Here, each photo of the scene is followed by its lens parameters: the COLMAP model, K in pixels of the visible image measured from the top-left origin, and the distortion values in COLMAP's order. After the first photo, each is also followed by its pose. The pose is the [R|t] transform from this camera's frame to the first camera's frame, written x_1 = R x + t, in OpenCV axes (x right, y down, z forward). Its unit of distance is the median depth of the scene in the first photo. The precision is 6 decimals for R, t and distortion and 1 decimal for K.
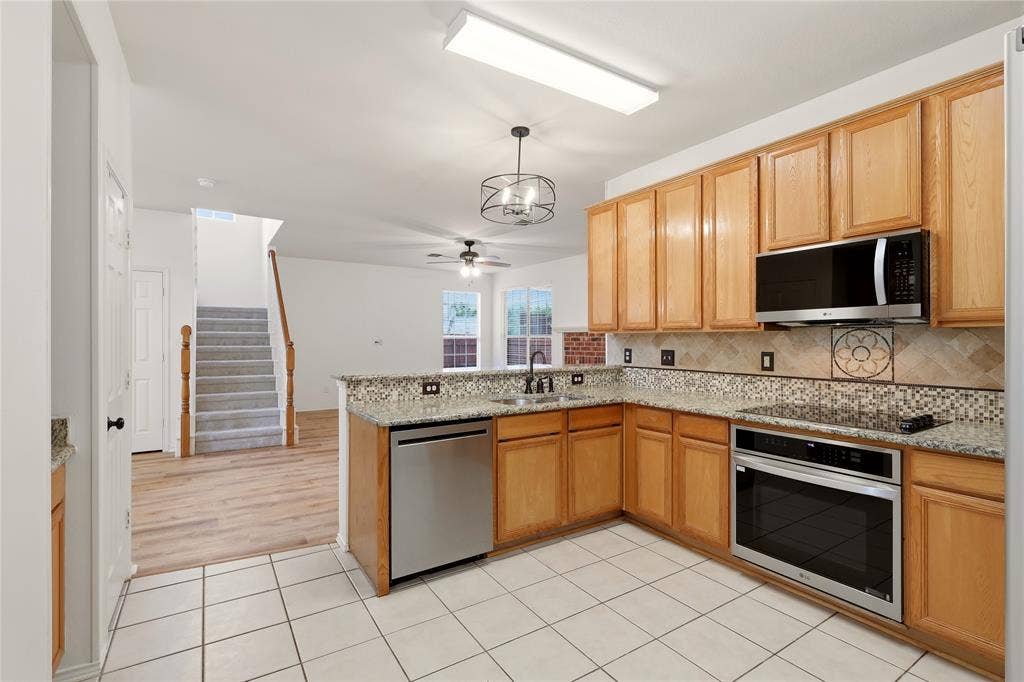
lens RADIAL K [[471.3, 0, 509.8], [0, 471.3, 337.8], [0, 0, 1]] dist [-0.000928, 0.000022]
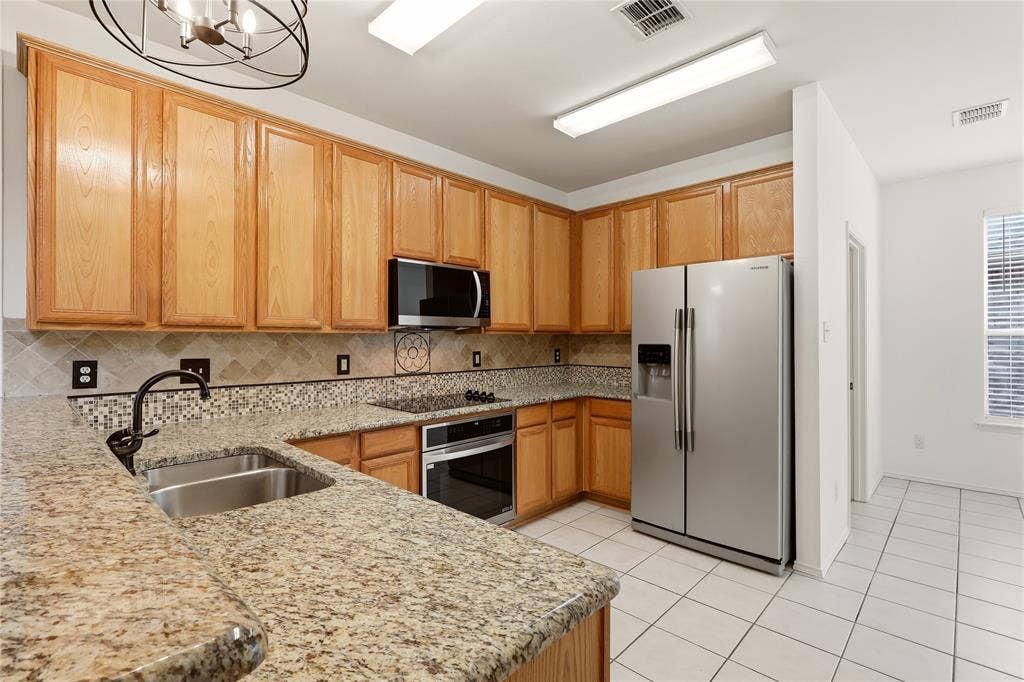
lens RADIAL K [[471.3, 0, 510.4], [0, 471.3, 341.1], [0, 0, 1]] dist [-0.000928, 0.000022]
pose [[-0.227897, -0.001547, 0.973684, -0.469258], [-0.001936, 0.999997, 0.001136, 0.000463], [-0.973683, -0.001627, -0.227899, 0.893937]]
